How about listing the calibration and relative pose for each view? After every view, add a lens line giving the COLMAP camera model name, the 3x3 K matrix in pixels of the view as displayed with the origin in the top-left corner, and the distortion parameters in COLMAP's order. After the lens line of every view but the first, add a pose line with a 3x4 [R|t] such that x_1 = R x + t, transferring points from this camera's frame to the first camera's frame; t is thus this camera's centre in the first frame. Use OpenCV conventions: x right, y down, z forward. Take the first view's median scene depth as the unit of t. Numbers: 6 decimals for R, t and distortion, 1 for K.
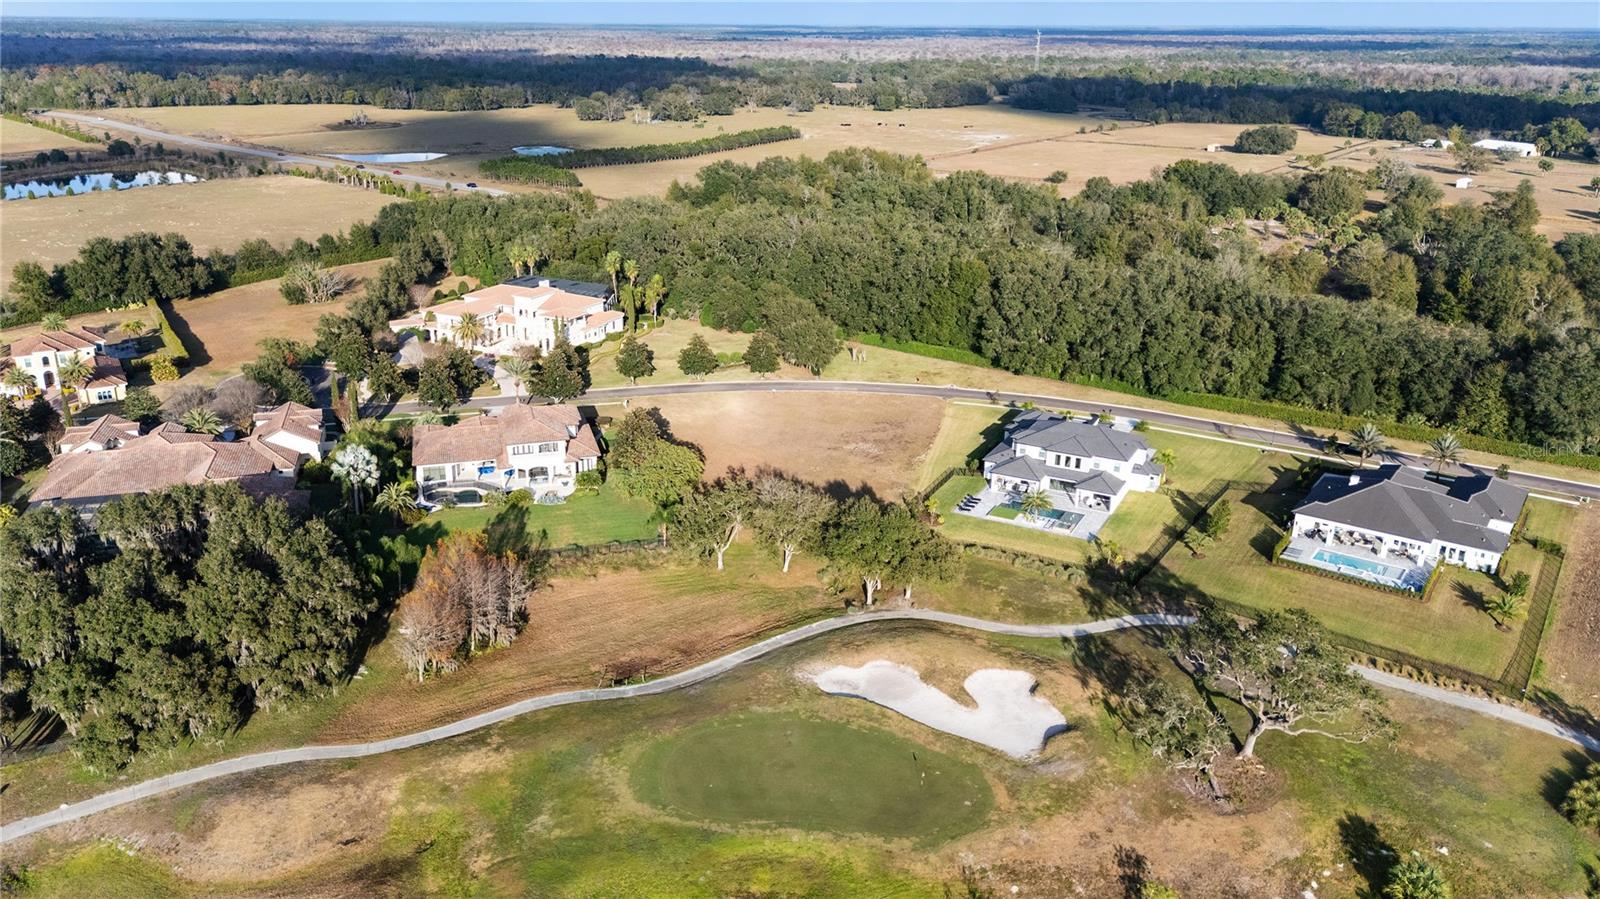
lens RADIAL K [[1154.2, 0, 800.0], [0, 1154.2, 449.5], [0, 0, 1]] dist [0.092561, -0.122855]
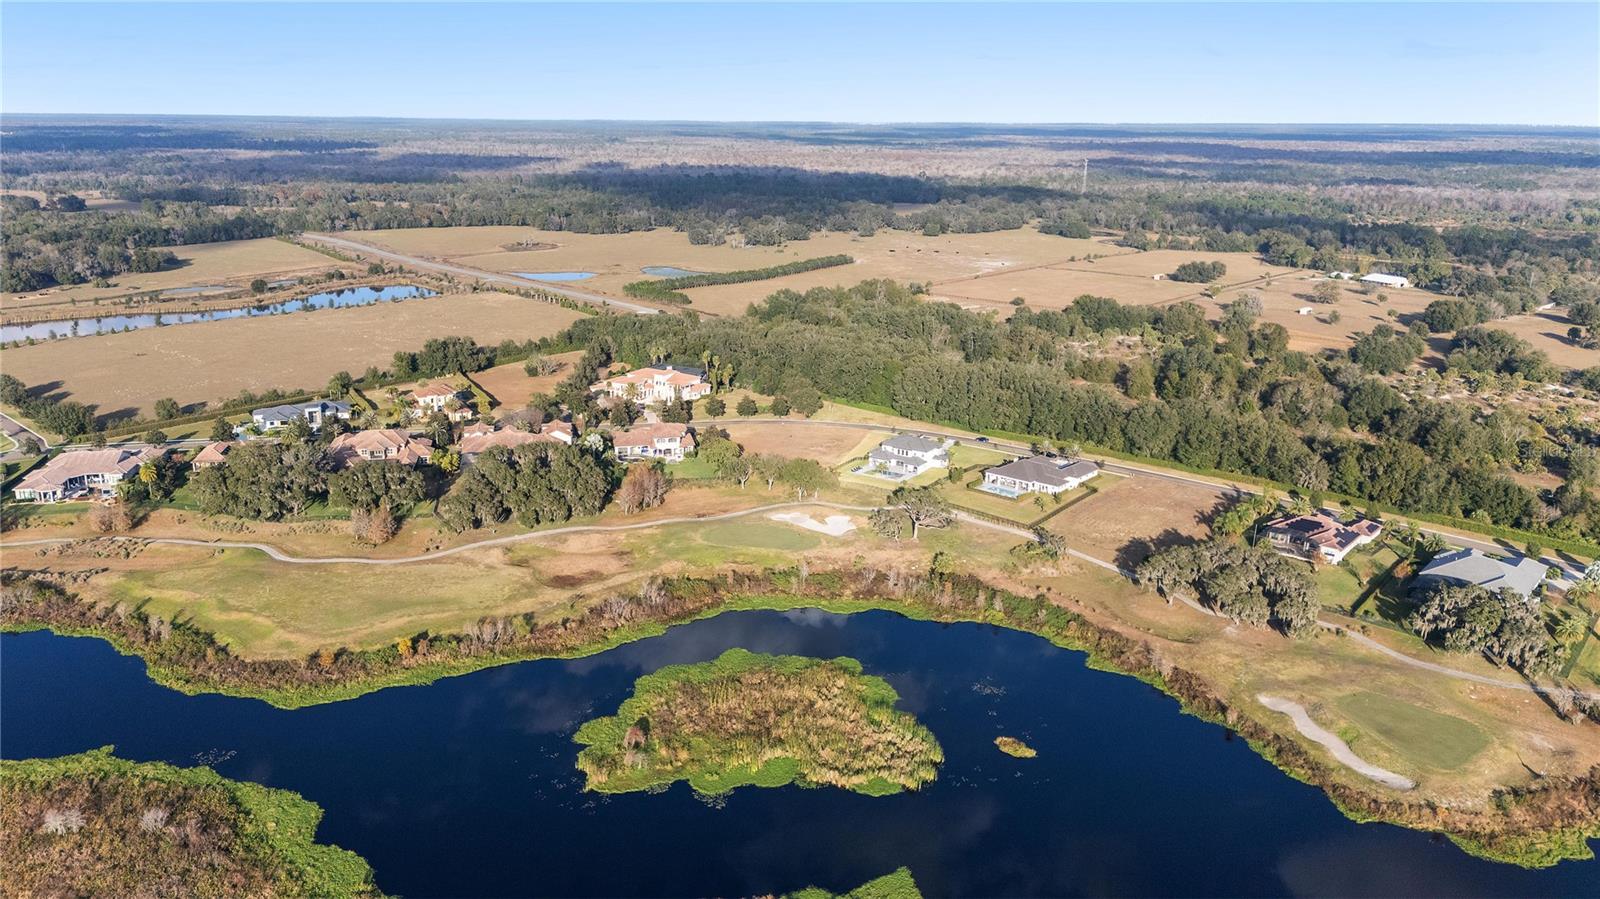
lens RADIAL K [[1154.2, 0, 800.0], [0, 1154.2, 449.5], [0, 0, 1]] dist [0.092561, -0.122855]
pose [[0.996121, 0.026828, -0.083805, 0.153693], [-0.032918, 0.996849, -0.072163, 0.119675], [0.081605, 0.074642, 0.993866, -0.852014]]
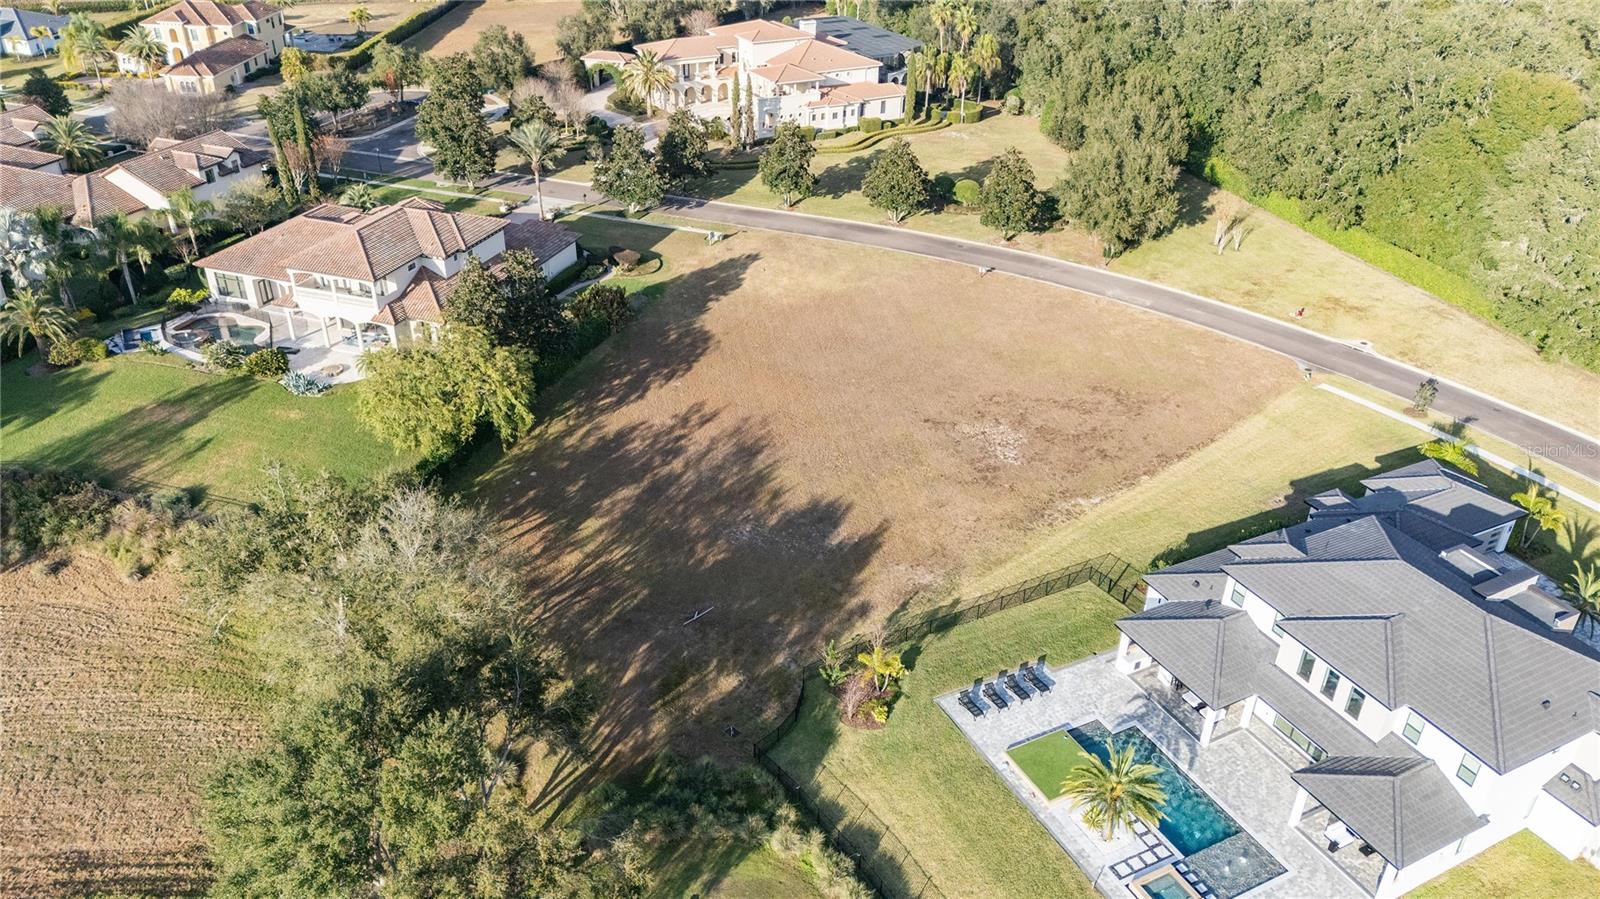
lens RADIAL K [[1154.2, 0, 800.0], [0, 1154.2, 449.5], [0, 0, 1]] dist [0.092561, -0.122855]
pose [[0.822221, 0.303396, -0.481563, 0.173175], [-0.209862, 0.948073, 0.238990, -0.075066], [0.529066, -0.095441, 0.843196, 0.436593]]
